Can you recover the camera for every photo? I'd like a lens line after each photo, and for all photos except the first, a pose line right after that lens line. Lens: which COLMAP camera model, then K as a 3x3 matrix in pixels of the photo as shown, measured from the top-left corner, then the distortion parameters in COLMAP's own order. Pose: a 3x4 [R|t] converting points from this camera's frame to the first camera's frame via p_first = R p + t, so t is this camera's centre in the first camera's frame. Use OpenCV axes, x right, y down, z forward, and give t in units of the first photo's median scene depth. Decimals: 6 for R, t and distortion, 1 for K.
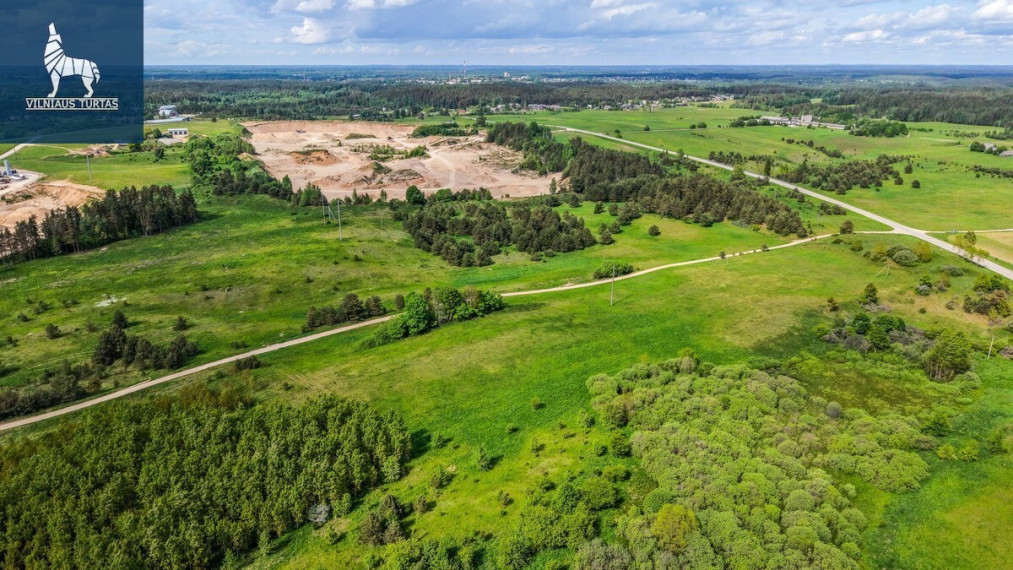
lens RADIAL K [[675.1, 0, 504.3], [0, 675.1, 287.9], [0, 0, 1]] dist [0.033102, -0.036459]
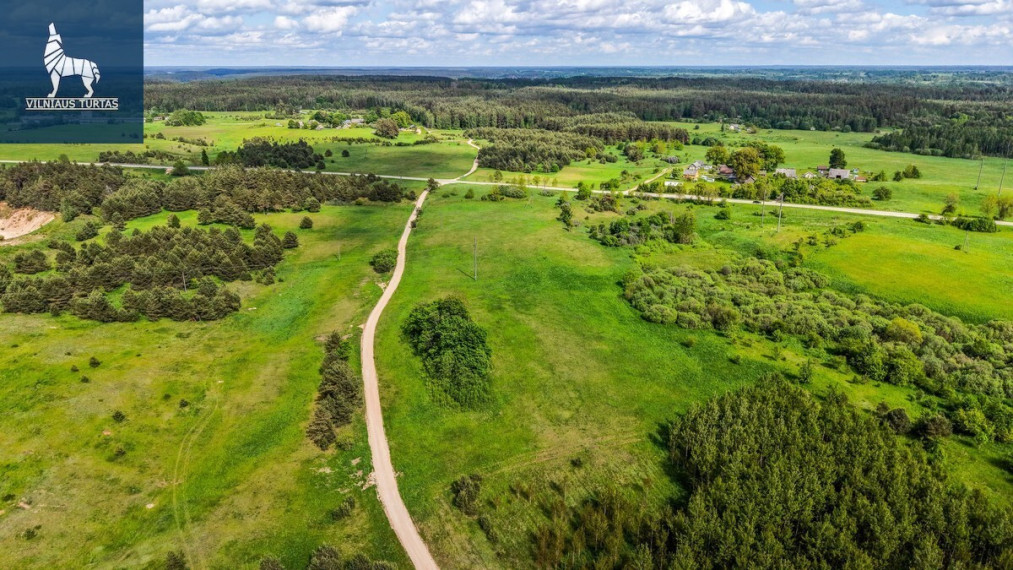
lens RADIAL K [[675.1, 0, 504.3], [0, 675.1, 287.9], [0, 0, 1]] dist [0.033102, -0.036459]
pose [[0.401525, -0.287577, 0.869527, -0.500934], [0.289709, 0.940552, 0.177287, -0.092842], [-0.868819, 0.180725, 0.460969, 0.403153]]
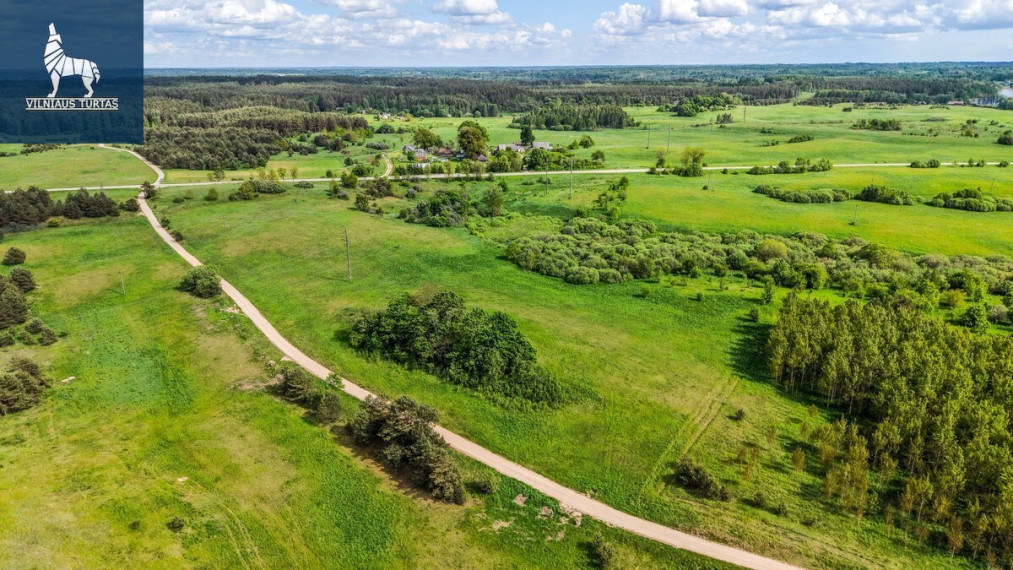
lens RADIAL K [[675.1, 0, 504.3], [0, 675.1, 287.9], [0, 0, 1]] dist [0.033102, -0.036459]
pose [[-0.189562, -0.306488, 0.932808, -0.471306], [0.314040, 0.881205, 0.353351, -0.146465], [-0.930293, 0.359921, -0.070793, 0.680245]]
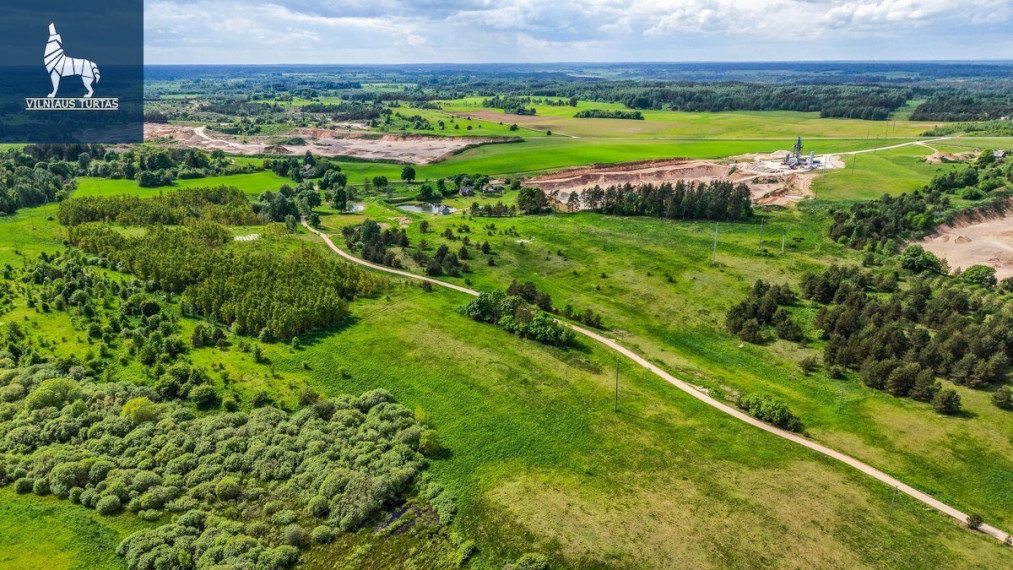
lens RADIAL K [[675.1, 0, 504.3], [0, 675.1, 287.9], [0, 0, 1]] dist [0.033102, -0.036459]
pose [[0.105889, 0.315872, -0.942874, 0.628131], [-0.306085, 0.912520, 0.271328, -0.204933], [0.946097, 0.259869, 0.193310, 0.532871]]
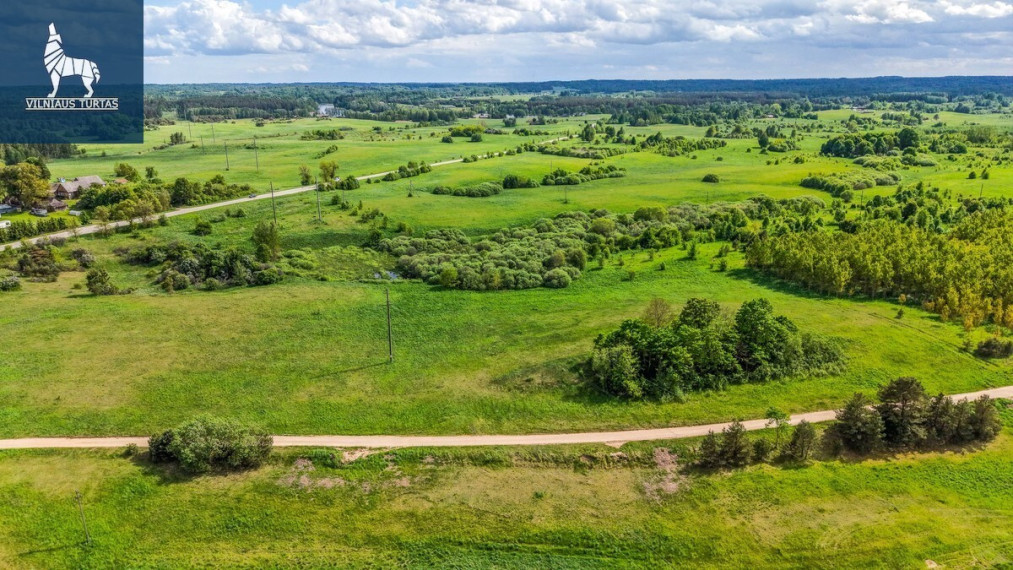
lens RADIAL K [[675.1, 0, 504.3], [0, 675.1, 287.9], [0, 0, 1]] dist [0.033102, -0.036459]
pose [[-0.914443, -0.112604, 0.388735, -0.104852], [0.132819, 0.823819, 0.551072, -0.245856], [-0.382300, 0.555555, -0.738380, 1.027329]]
